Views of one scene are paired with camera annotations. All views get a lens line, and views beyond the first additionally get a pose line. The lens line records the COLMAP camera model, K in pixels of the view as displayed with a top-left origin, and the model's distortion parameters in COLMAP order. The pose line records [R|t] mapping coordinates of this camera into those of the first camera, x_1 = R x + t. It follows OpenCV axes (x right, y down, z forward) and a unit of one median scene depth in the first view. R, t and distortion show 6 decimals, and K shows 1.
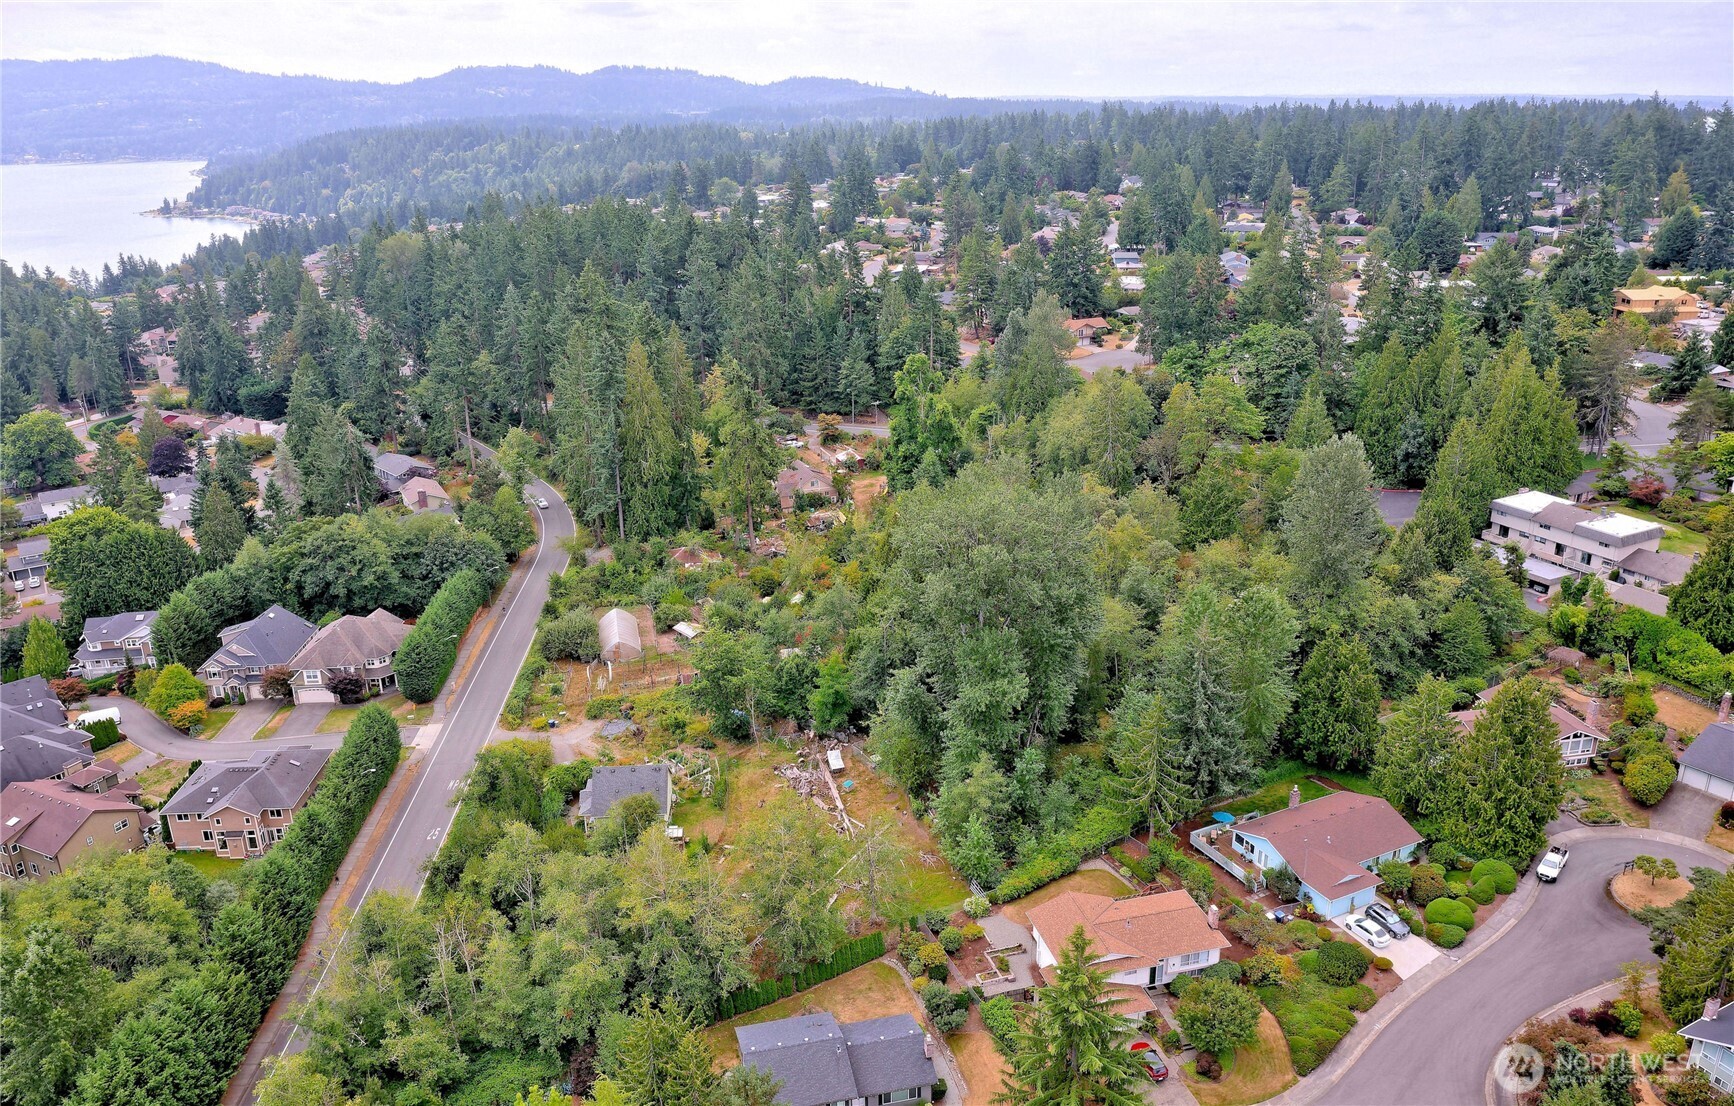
lens RADIAL K [[1232.0, 0, 867.0], [0, 1232.0, 553.0], [0, 0, 1]] dist [-0.040969, -0.000213]
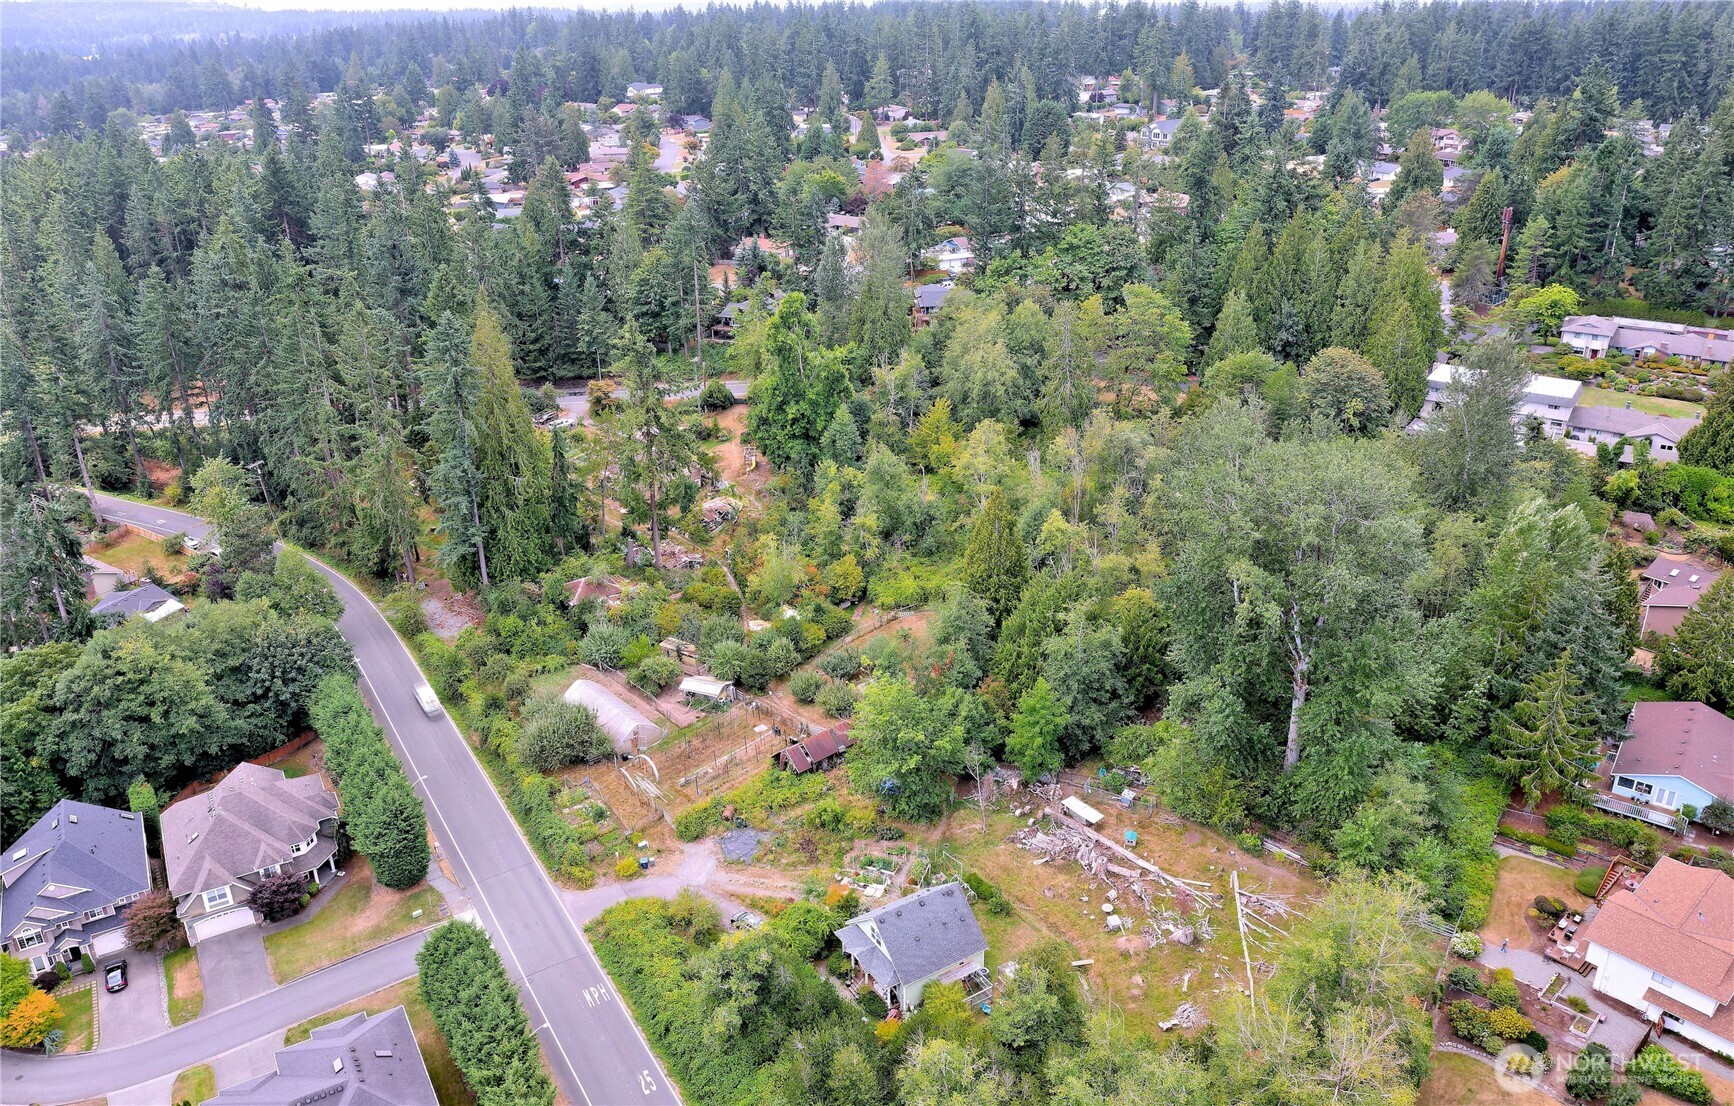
lens RADIAL K [[1232.0, 0, 867.0], [0, 1232.0, 553.0], [0, 0, 1]] dist [-0.040969, -0.000213]
pose [[0.891345, -0.192710, 0.410326, -0.326813], [0.164976, 0.980974, 0.102342, -0.075268], [-0.422241, -0.023528, 0.906178, 0.240570]]
